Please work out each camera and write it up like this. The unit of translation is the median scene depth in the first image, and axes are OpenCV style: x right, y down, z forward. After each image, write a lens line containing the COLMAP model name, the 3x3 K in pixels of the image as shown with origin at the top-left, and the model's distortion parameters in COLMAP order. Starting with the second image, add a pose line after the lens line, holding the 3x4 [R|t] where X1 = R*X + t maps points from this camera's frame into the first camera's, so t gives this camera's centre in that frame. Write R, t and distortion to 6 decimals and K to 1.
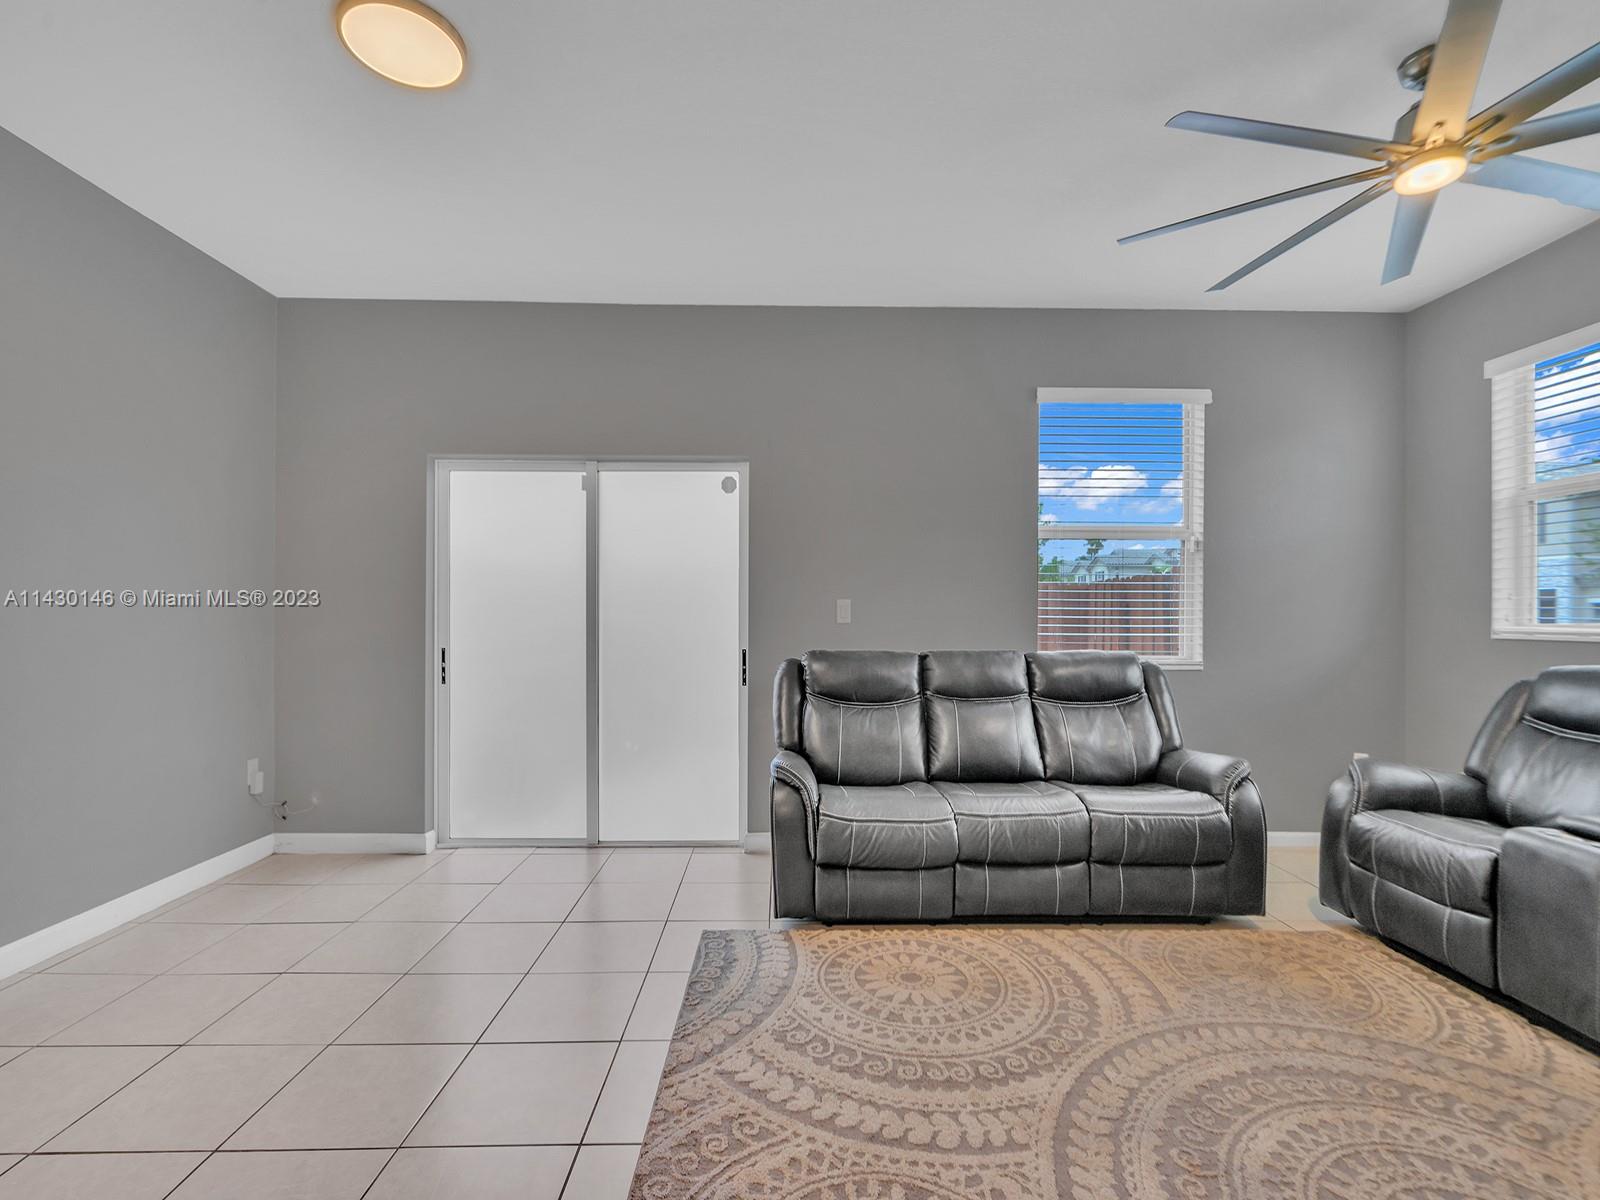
lens RADIAL K [[720.7, 0, 788.5], [0, 720.7, 618.0], [0, 0, 1]] dist [0.000575, 0.000299]
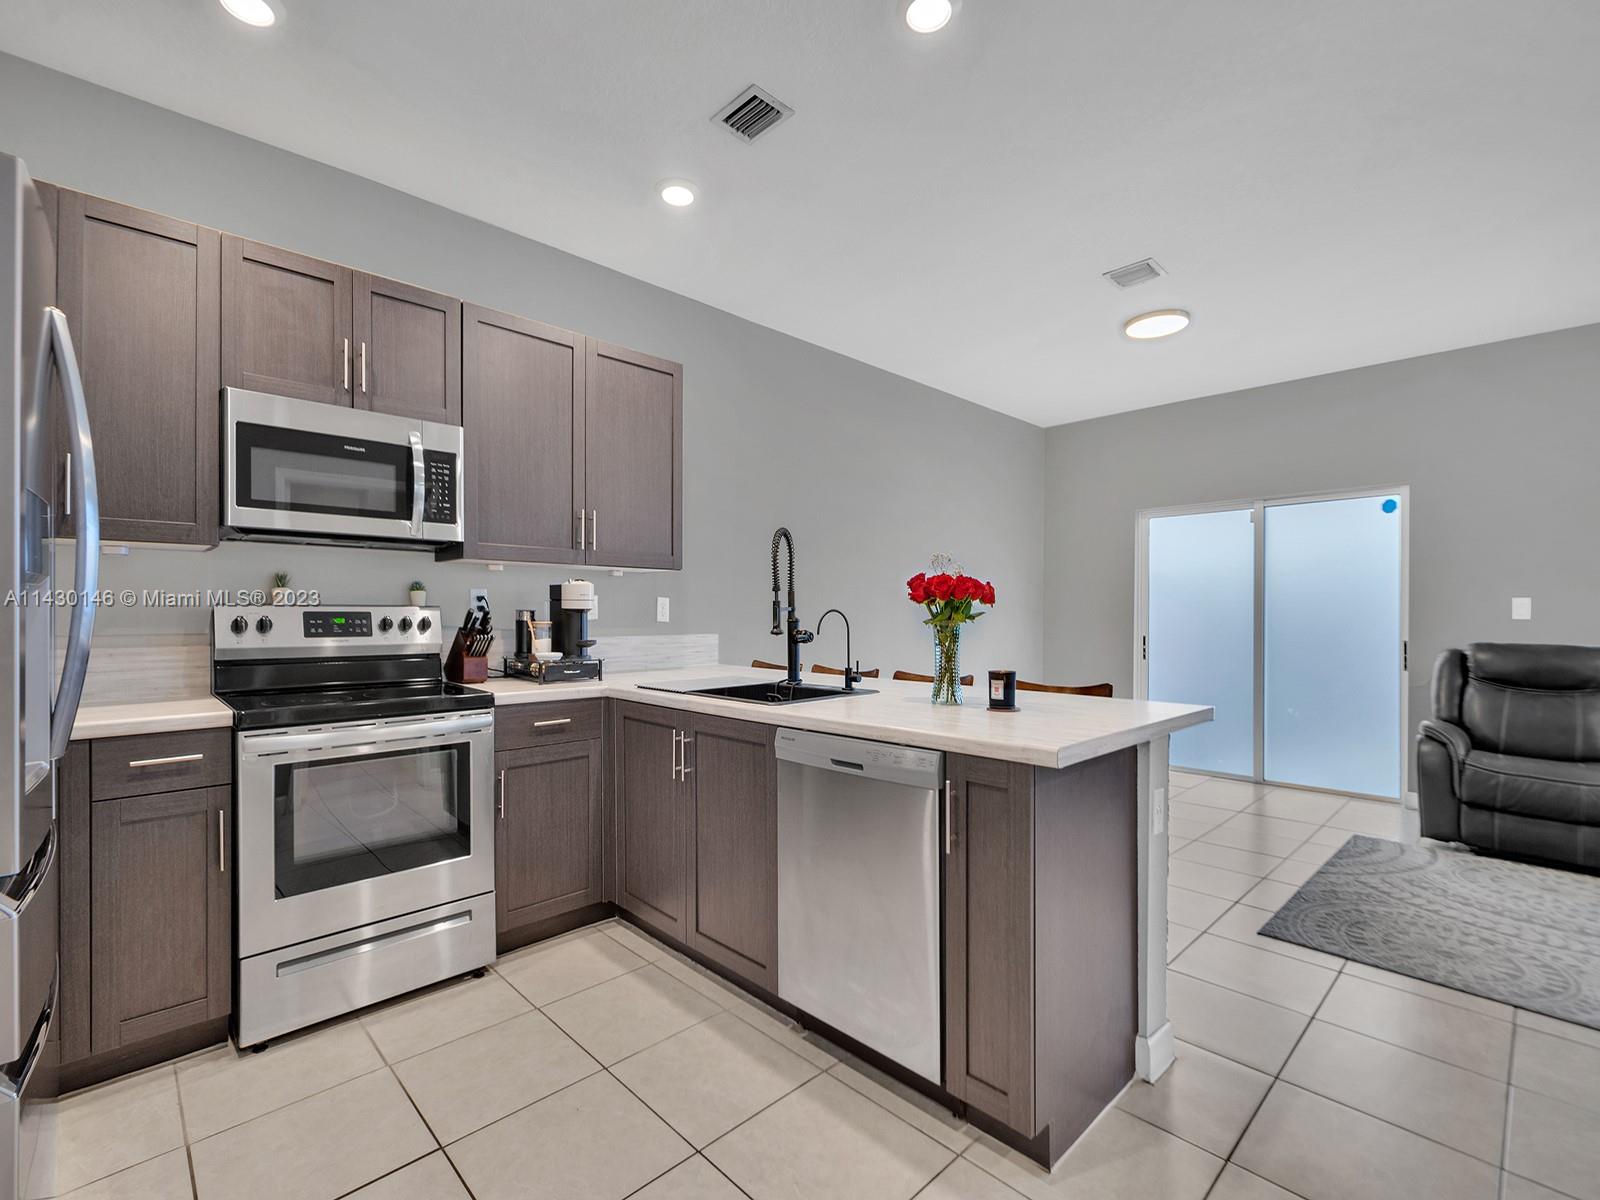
lens RADIAL K [[720.7, 0, 788.5], [0, 720.7, 618.0], [0, 0, 1]] dist [0.000575, 0.000299]
pose [[0.680901, 0.002064, -0.732372, 0.168051], [0.000579, 0.999994, 0.003356, 0.001019], [0.732375, -0.002709, 0.680896, -0.809114]]
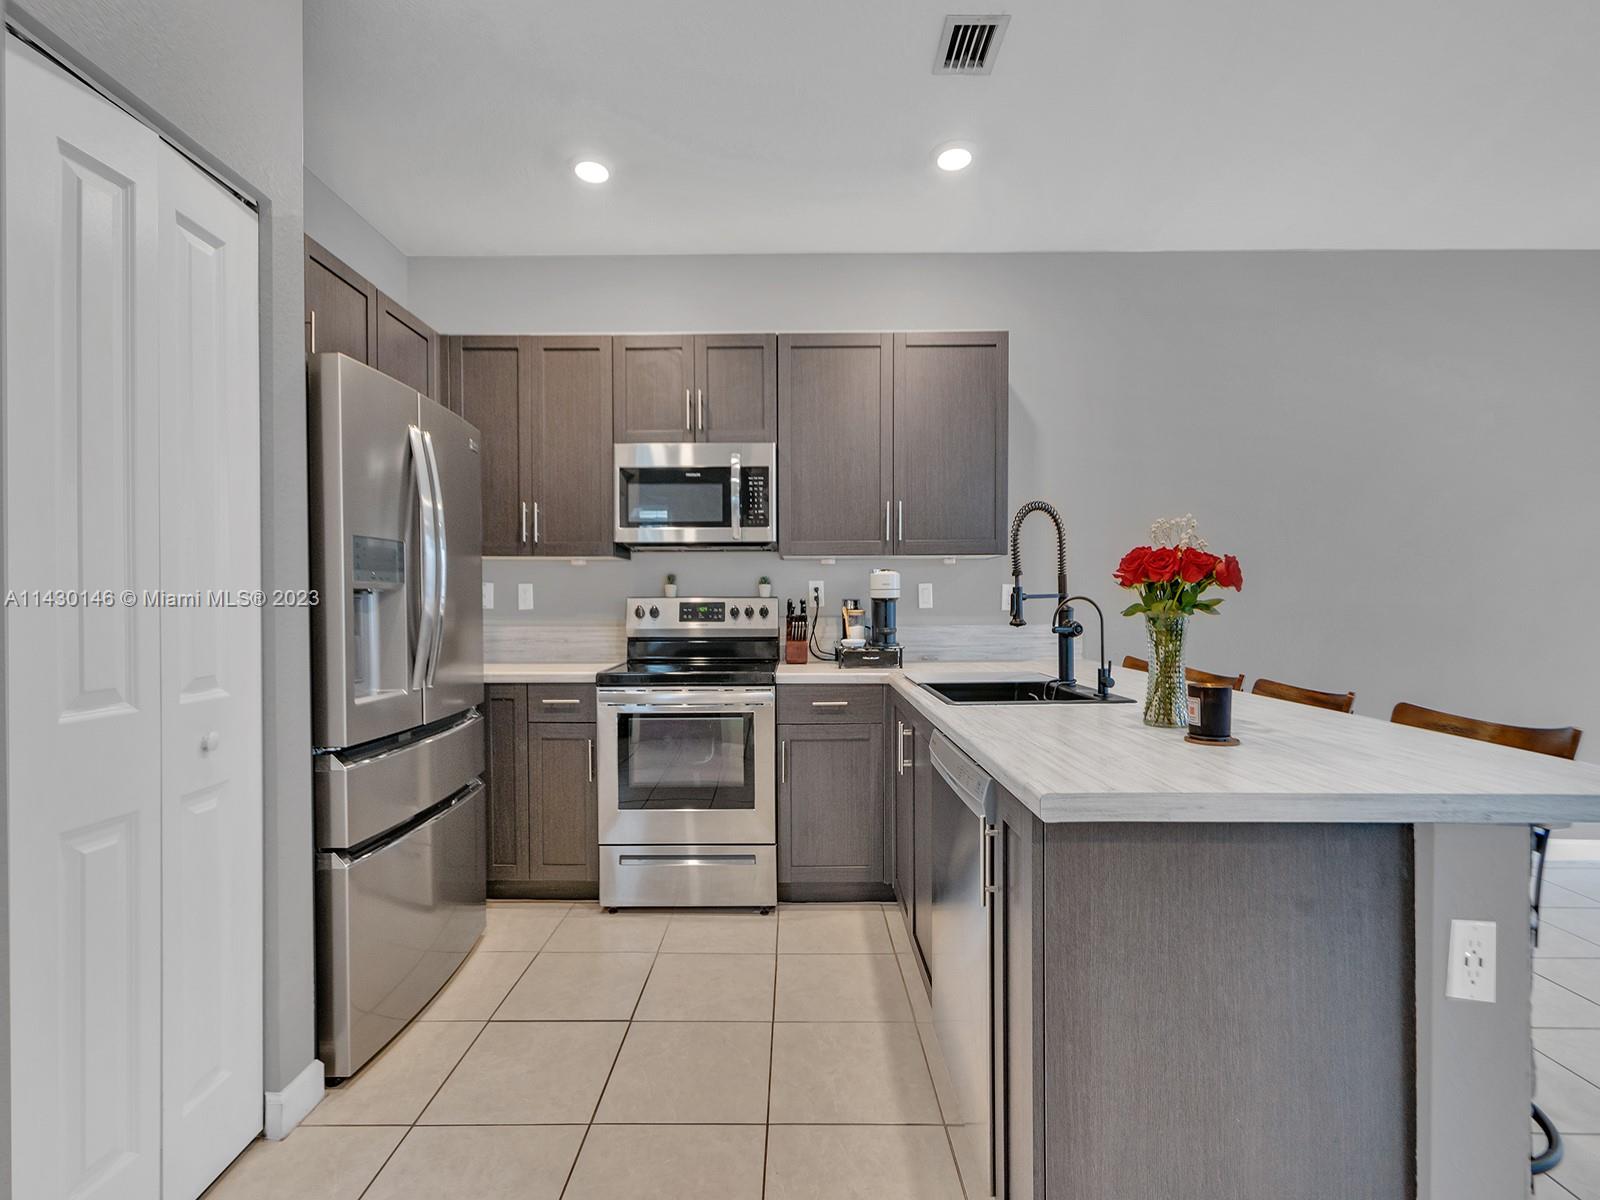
lens RADIAL K [[720.7, 0, 788.5], [0, 720.7, 618.0], [0, 0, 1]] dist [0.000575, 0.000299]
pose [[-0.020966, 0.017519, -0.999627, 0.287662], [0.002634, 0.999844, 0.017467, 0.001520], [0.999777, -0.002267, -0.021009, -0.428550]]
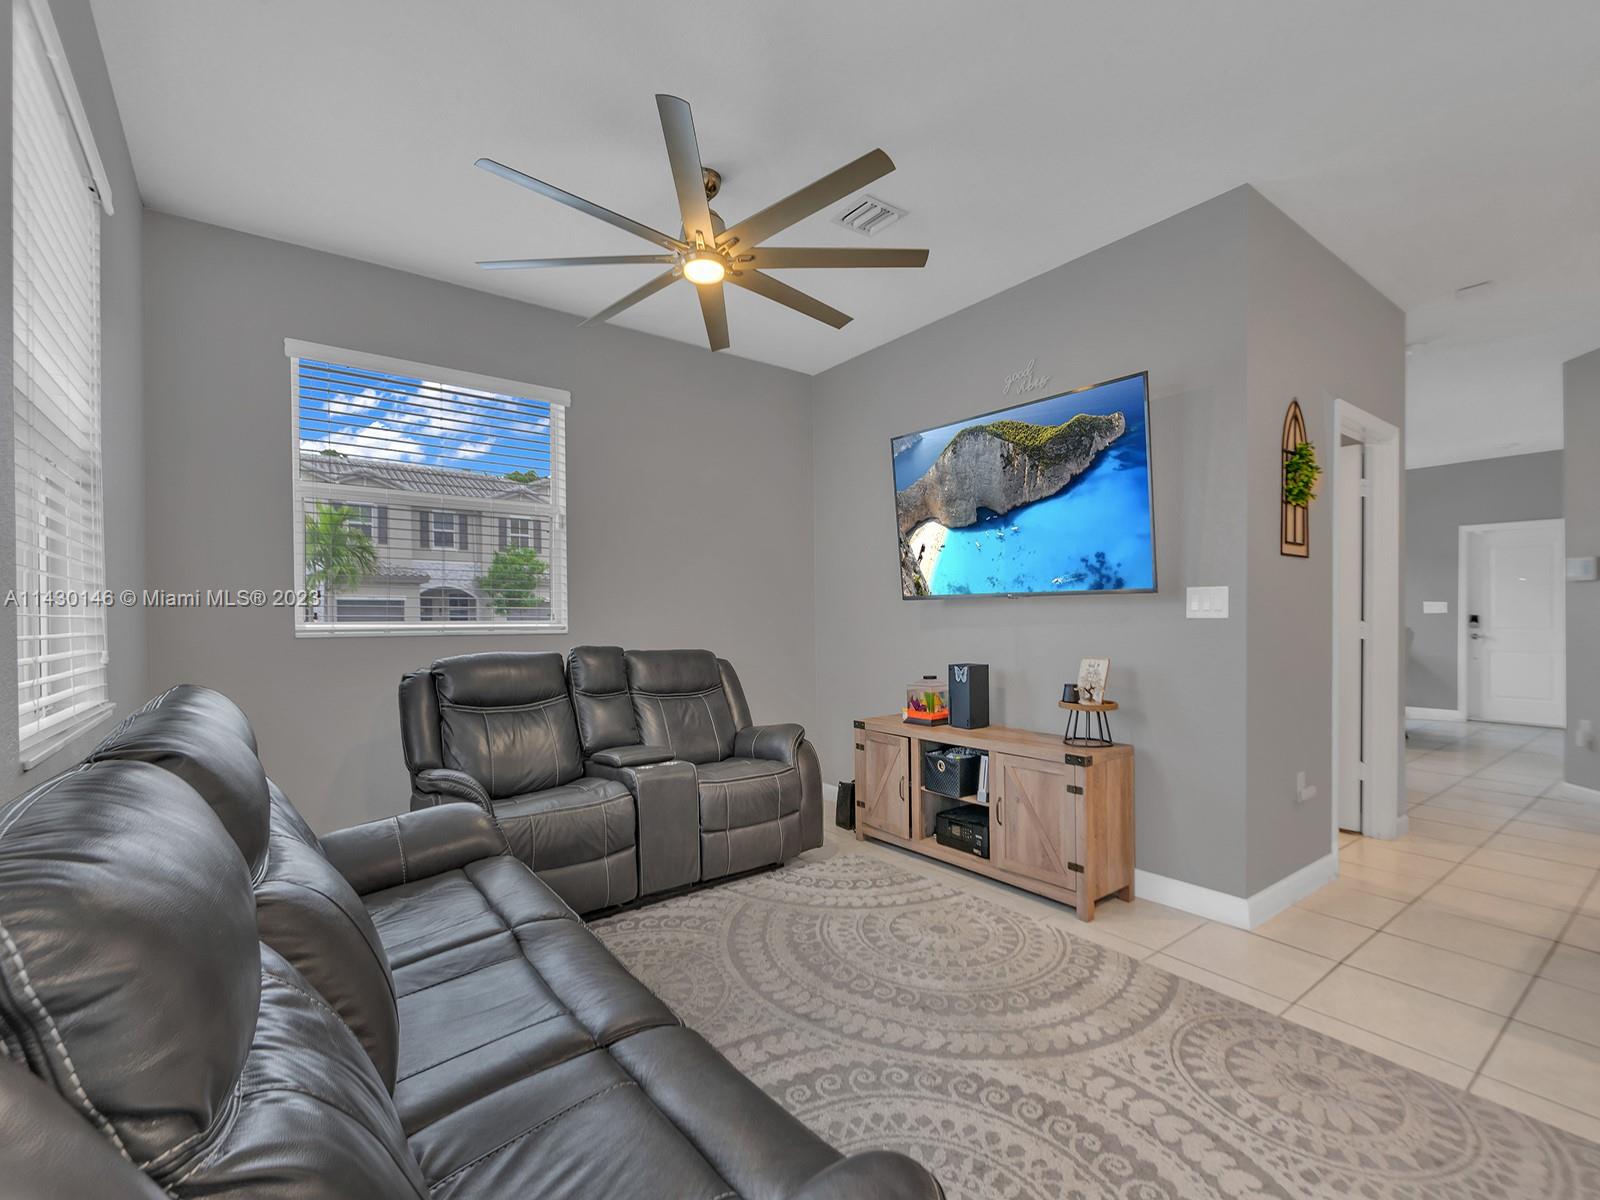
lens RADIAL K [[710.1, 0, 794.9], [0, 710.1, 632.3], [0, 0, 1]] dist [0.012740, -0.000183]
pose [[-0.588909, -0.011975, 0.808111, -0.190238], [0.006915, 0.999779, 0.019854, 0.005181], [-0.808170, 0.017280, -0.588696, 1.250595]]
